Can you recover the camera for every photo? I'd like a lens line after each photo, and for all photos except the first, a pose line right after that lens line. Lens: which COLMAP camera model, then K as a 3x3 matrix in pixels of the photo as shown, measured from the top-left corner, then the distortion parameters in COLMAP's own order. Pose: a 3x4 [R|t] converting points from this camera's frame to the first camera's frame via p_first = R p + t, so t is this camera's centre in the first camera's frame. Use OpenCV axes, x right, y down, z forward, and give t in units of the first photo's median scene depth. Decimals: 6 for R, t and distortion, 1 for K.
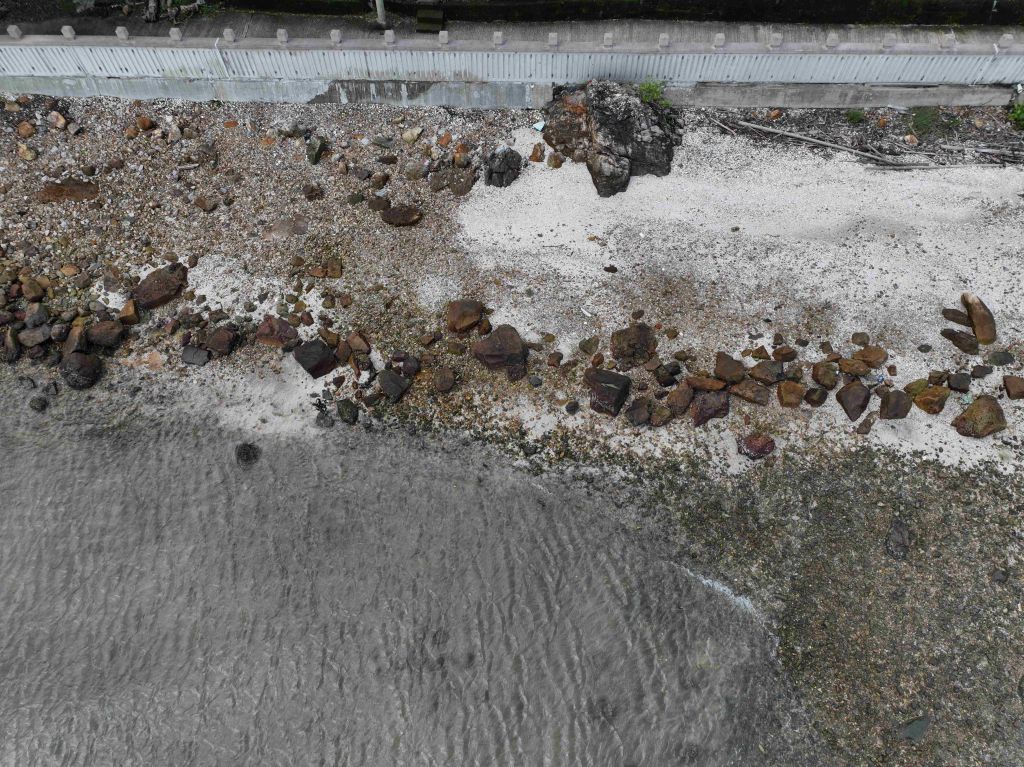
lens RADIAL K [[722.4, 0, 510.4], [0, 722.4, 381.6], [0, 0, 1]] dist [-0.012102, 0.026585]
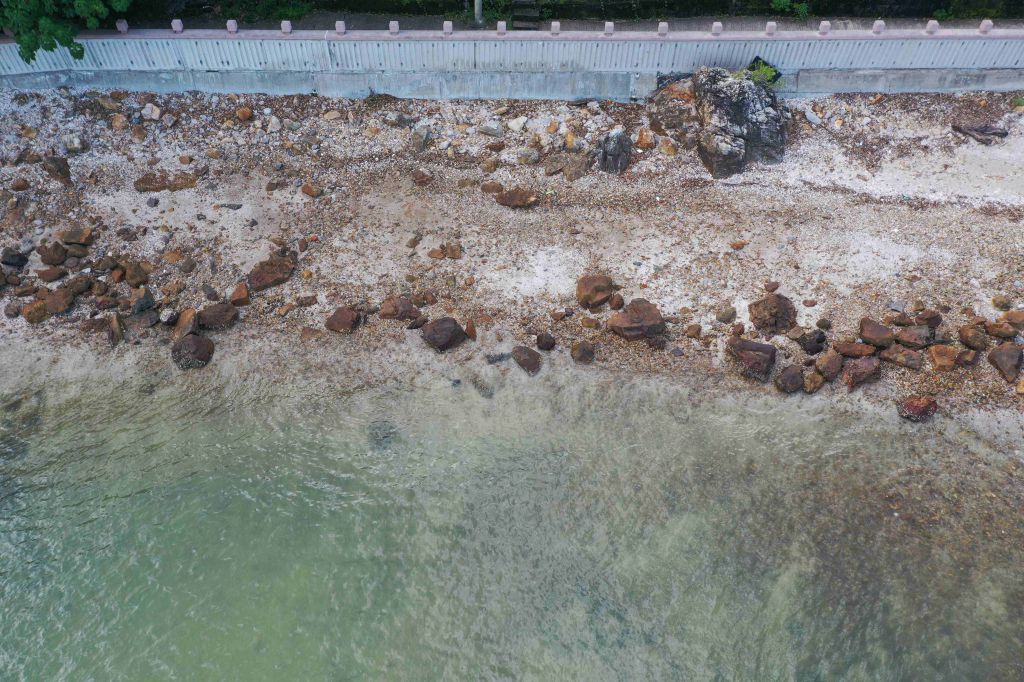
lens RADIAL K [[812.9, 0, 509.7], [0, 812.9, 336.1], [0, 0, 1]] dist [0.016960, -0.002087]
pose [[0.998591, -0.021641, 0.048445, -0.221139], [0.028996, 0.987224, -0.156680, 0.129359], [-0.044435, 0.157864, 0.986461, -0.060382]]
